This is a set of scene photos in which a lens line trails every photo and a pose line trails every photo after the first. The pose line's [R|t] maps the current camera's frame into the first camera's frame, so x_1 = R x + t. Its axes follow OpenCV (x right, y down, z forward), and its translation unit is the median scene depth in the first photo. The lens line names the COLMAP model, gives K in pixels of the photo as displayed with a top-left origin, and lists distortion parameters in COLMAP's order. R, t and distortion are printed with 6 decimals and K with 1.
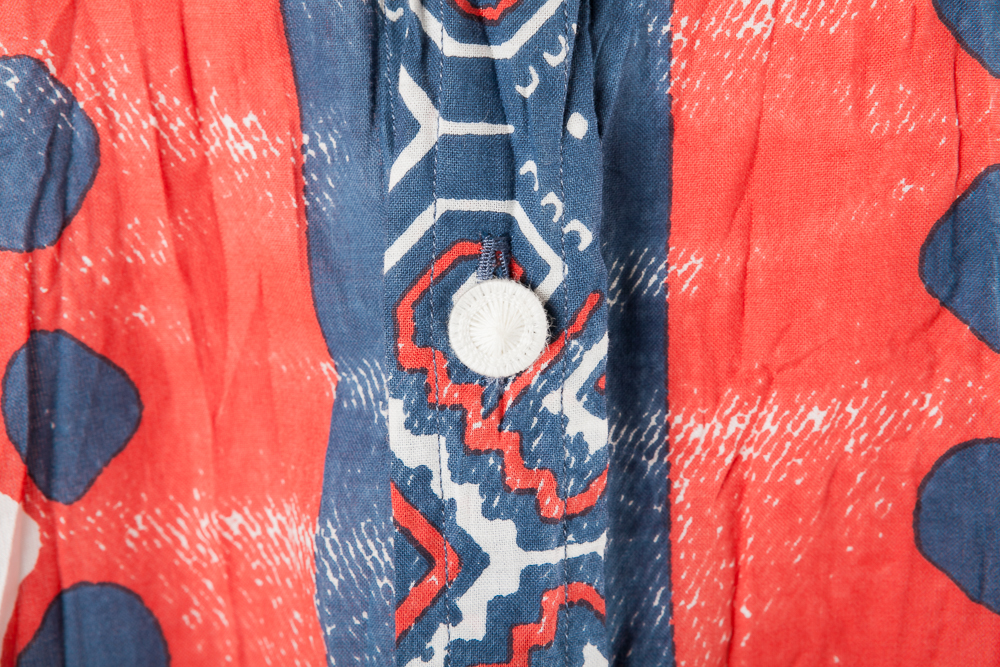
lens RADIAL K [[2012.0, 0, 500.0], [0, 2012.0, 333.5], [0, 0, 1]] dist [0.491514, 0.020374]
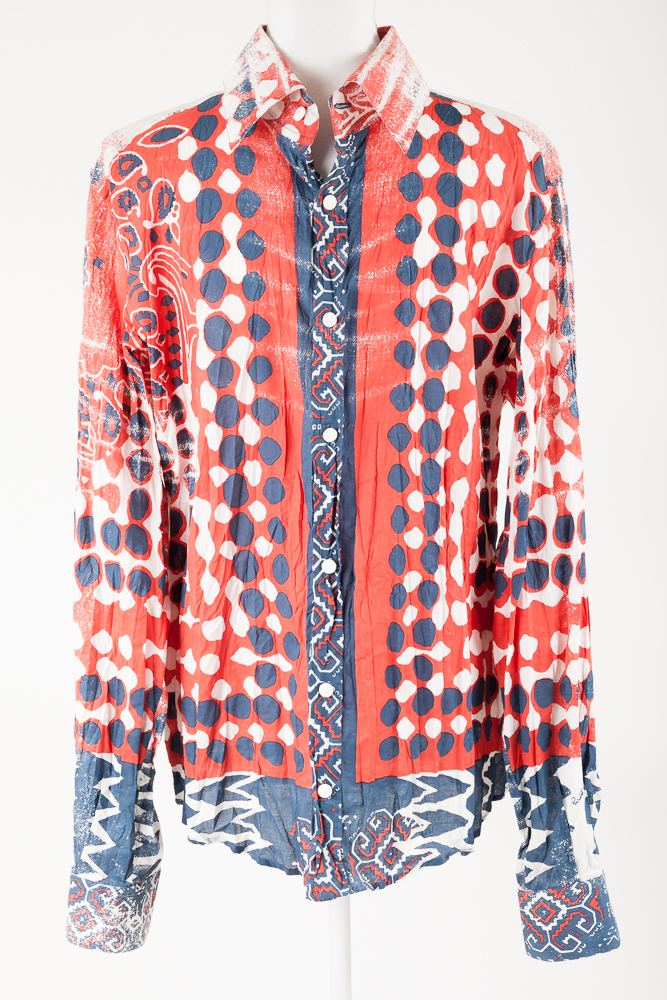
lens RADIAL K [[1703.1, 0, 333.5], [0, 1703.1, 500.0], [0, 0, 1]] dist [-0.008813, -0.005710]
pose [[0.997451, 0.052575, 0.048249, -0.220381], [-0.059009, 0.987901, 0.143422, -0.214985], [-0.040125, -0.145904, 0.988485, -4.424174]]
